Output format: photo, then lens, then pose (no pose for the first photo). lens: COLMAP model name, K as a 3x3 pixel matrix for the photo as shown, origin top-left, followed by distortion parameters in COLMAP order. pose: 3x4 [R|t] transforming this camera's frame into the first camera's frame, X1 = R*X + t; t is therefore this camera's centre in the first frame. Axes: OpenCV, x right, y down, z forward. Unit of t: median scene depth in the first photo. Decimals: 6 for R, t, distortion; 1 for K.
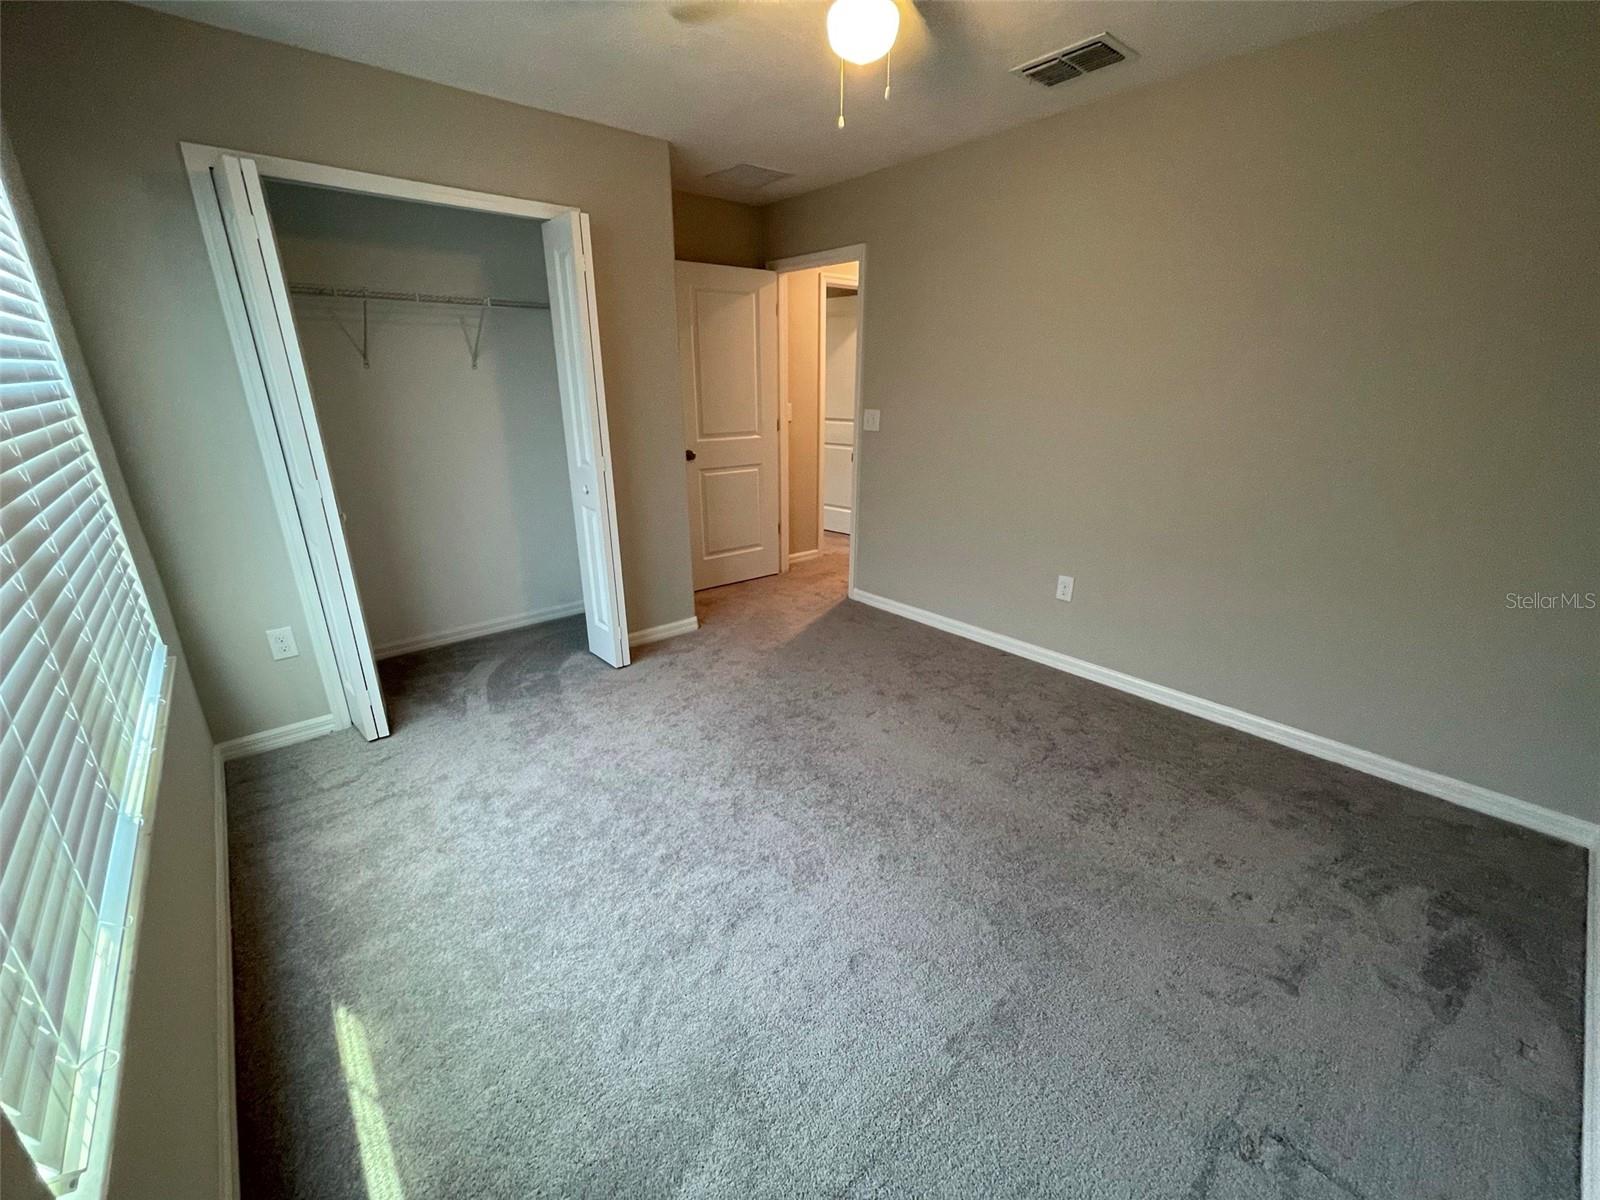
lens RADIAL K [[646.0, 0, 795.4], [0, 646.0, 598.5], [0, 0, 1]] dist [-0.001637, -0.000182]
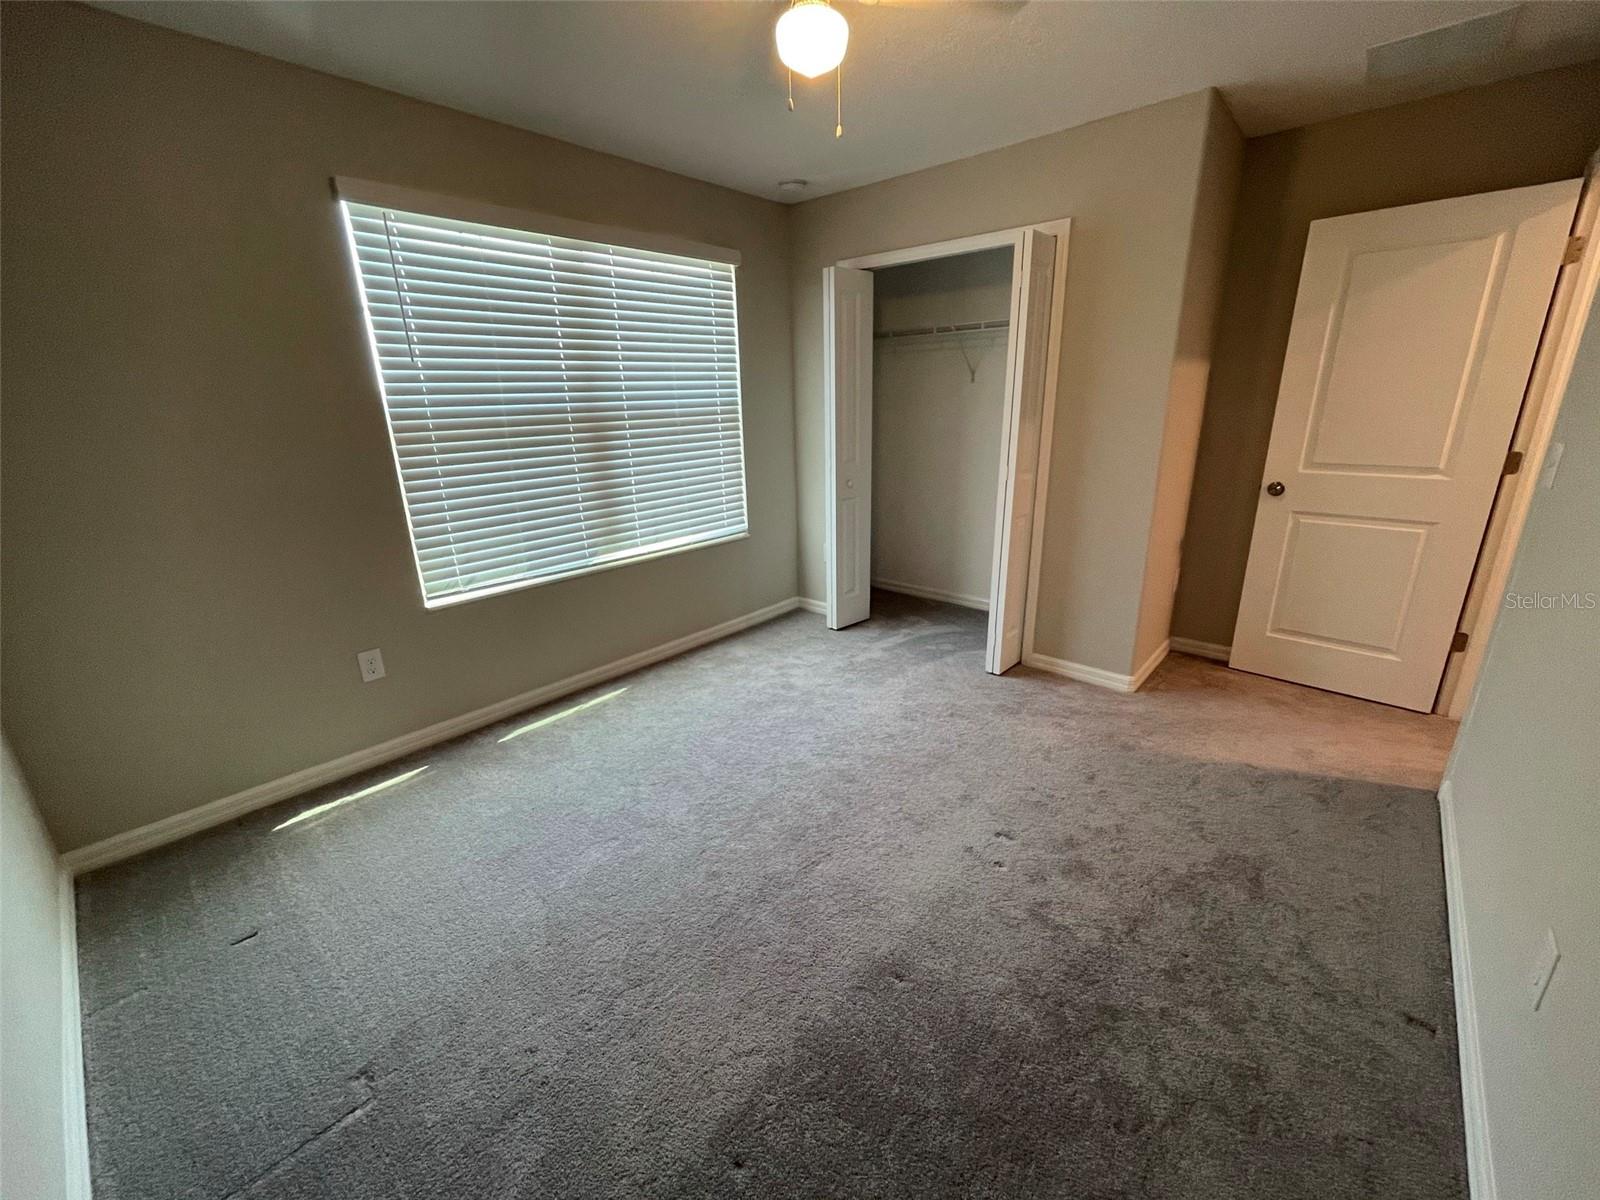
lens RADIAL K [[646.0, 0, 795.4], [0, 646.0, 598.5], [0, 0, 1]] dist [-0.001637, -0.000182]
pose [[0.129608, 0.295745, -0.946434, 0.673160], [-0.298517, 0.921841, 0.247180, -0.175669], [0.945563, 0.250490, 0.207763, 0.514094]]
